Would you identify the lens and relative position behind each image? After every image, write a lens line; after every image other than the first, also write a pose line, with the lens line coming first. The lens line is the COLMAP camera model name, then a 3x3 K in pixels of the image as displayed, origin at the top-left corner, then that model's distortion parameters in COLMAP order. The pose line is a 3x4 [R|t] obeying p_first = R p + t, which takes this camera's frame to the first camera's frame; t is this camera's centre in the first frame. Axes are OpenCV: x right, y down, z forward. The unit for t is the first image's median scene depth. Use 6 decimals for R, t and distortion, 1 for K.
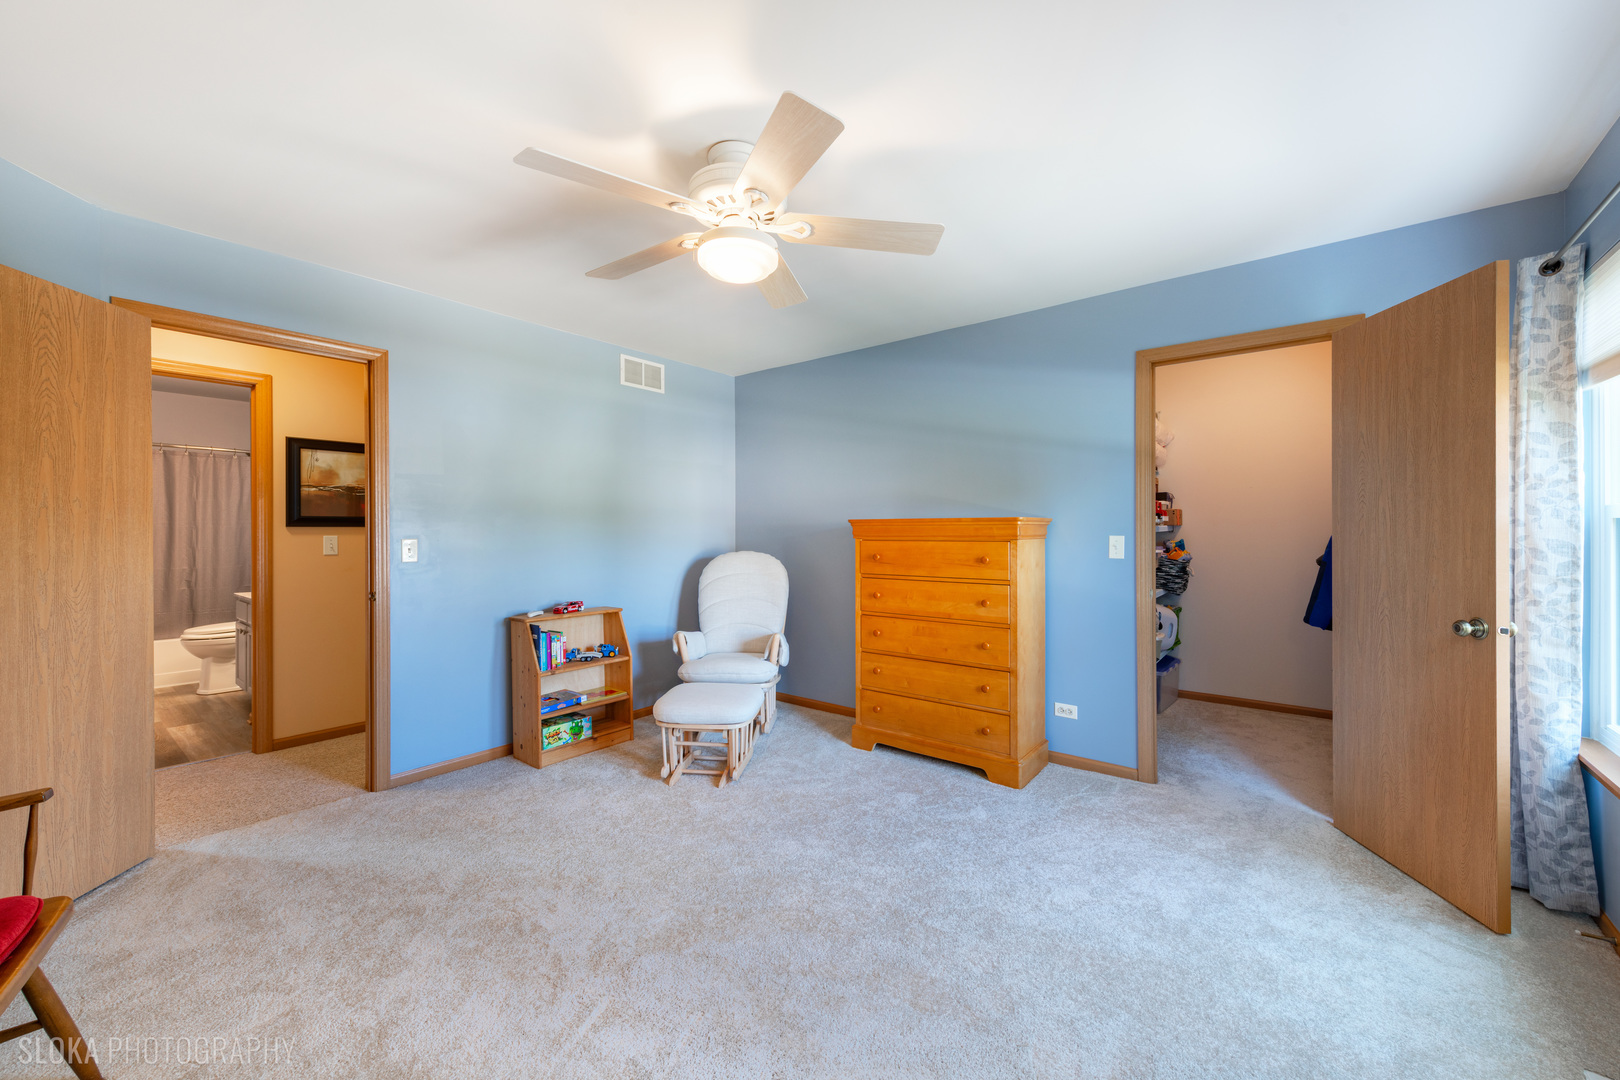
lens RADIAL K [[628.9, 0, 805.7], [0, 628.9, 531.2], [0, 0, 1]] dist [-0.001311, -0.000091]
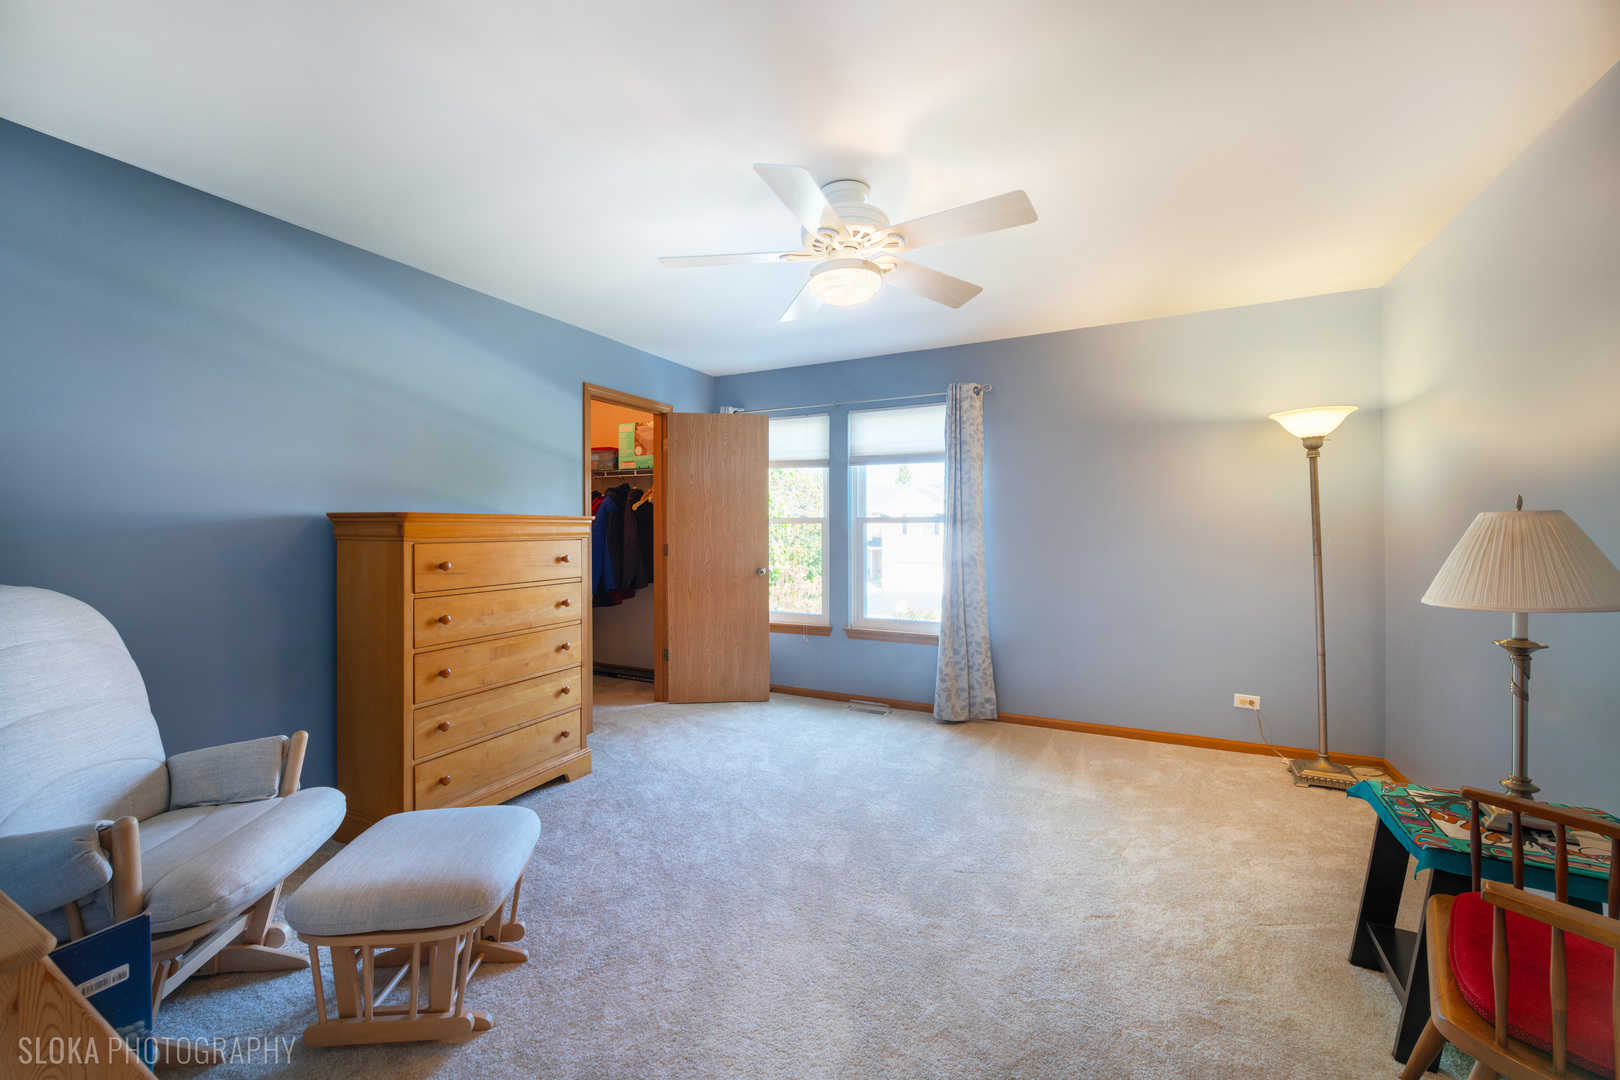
lens RADIAL K [[628.9, 0, 804.9], [0, 628.9, 531.3], [0, 0, 1]] dist [-0.001311, -0.000091]
pose [[-0.216794, 0.001770, 0.976216, -0.735615], [0.008516, 0.999964, 0.000078, 0.005569], [-0.976180, 0.008330, -0.216801, 0.826581]]
